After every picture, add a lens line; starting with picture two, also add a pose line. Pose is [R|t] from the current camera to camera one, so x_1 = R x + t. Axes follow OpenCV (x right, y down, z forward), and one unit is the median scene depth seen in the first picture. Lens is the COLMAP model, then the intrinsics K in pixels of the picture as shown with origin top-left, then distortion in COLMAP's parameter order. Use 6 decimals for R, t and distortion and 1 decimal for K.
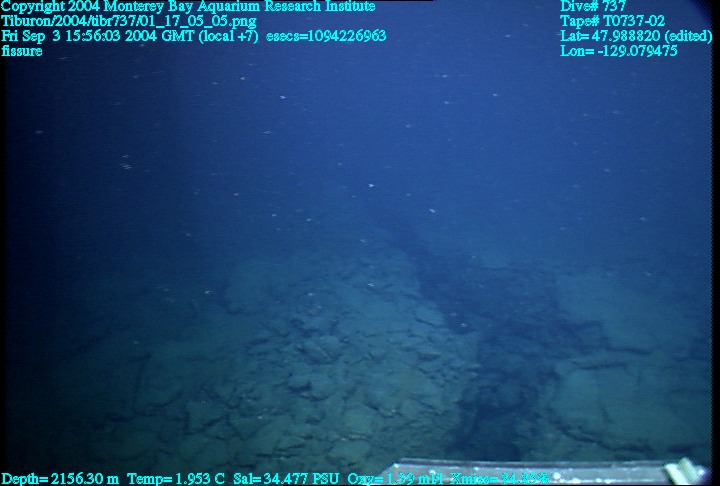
lens RADIAL K [[375.0, 0, 360.0], [0, 375.0, 243.0], [0, 0, 1]] dist [0.001343, 0.000759]
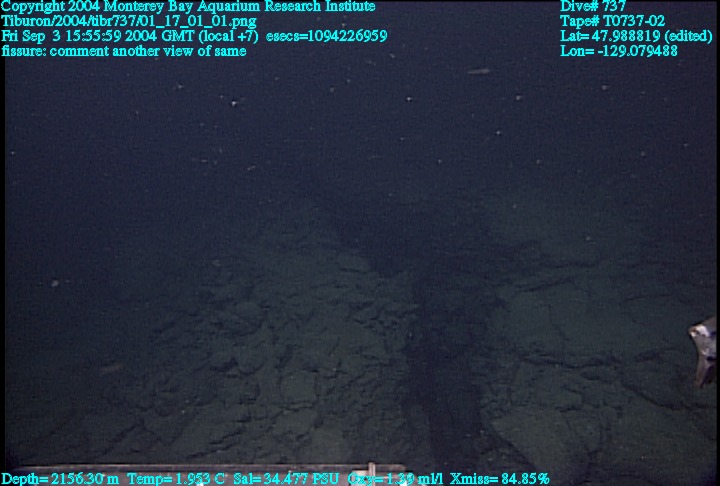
lens RADIAL K [[375.0, 0, 360.0], [0, 375.0, 243.0], [0, 0, 1]] dist [0.001343, 0.000759]
pose [[0.956216, -0.166257, 0.240853, -0.020622], [0.131944, 0.979489, 0.152292, 0.004502], [-0.261232, -0.113844, 0.958539, 0.113620]]
